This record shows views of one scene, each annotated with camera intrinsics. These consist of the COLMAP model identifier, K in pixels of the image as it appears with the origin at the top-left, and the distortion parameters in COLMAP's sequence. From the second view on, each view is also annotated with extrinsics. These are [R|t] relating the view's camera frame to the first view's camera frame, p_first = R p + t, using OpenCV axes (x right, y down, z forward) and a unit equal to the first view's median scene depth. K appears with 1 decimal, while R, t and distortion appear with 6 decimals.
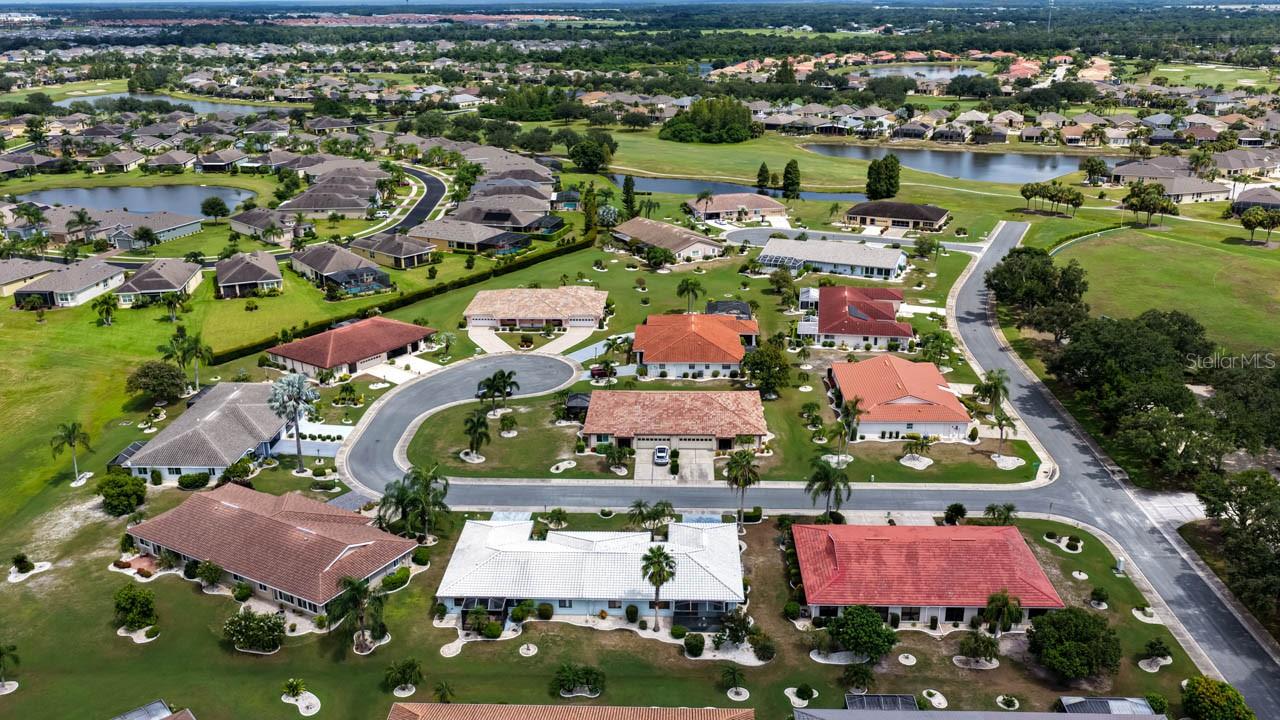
lens RADIAL K [[1062.2, 0, 640.0], [0, 1062.2, 360.0], [0, 0, 1]] dist [-0.007657, 0.002489]
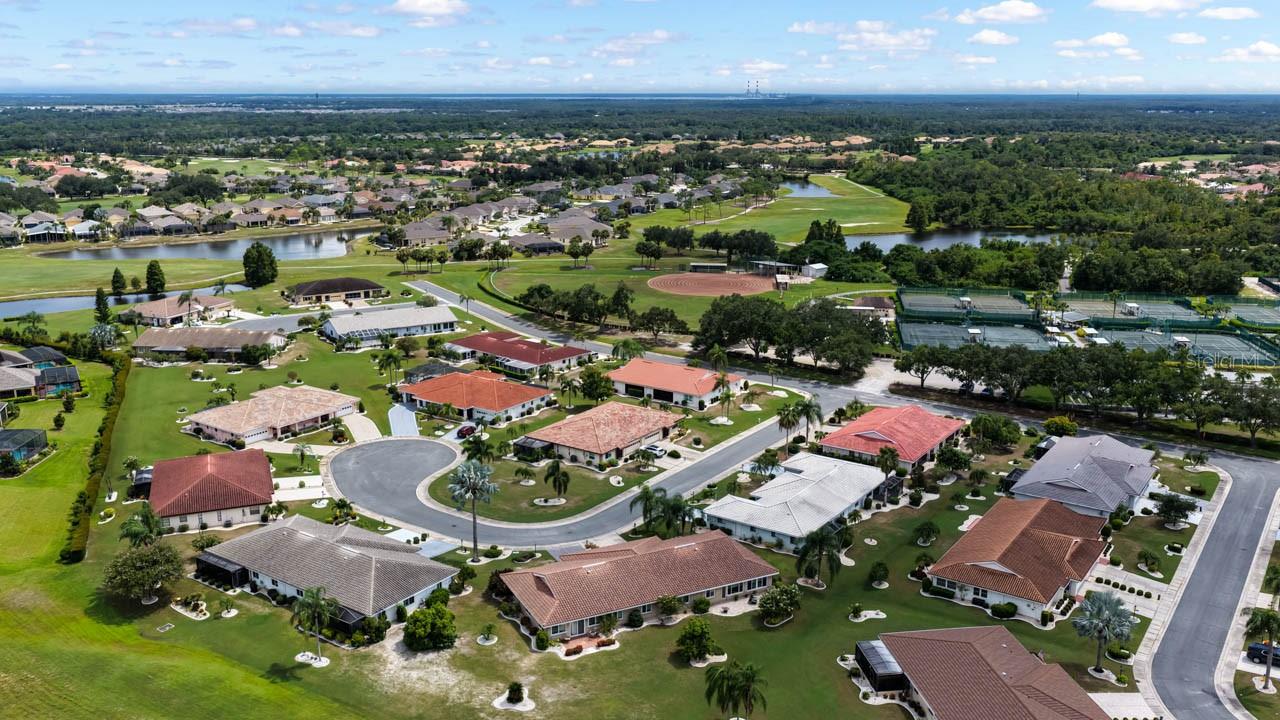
lens RADIAL K [[1062.2, 0, 640.0], [0, 1062.2, 360.0], [0, 0, 1]] dist [-0.007657, 0.002489]
pose [[0.545835, -0.197524, 0.814278, -0.722126], [0.268232, 0.961866, 0.053521, -0.061941], [-0.793799, 0.189202, 0.578002, 0.198858]]
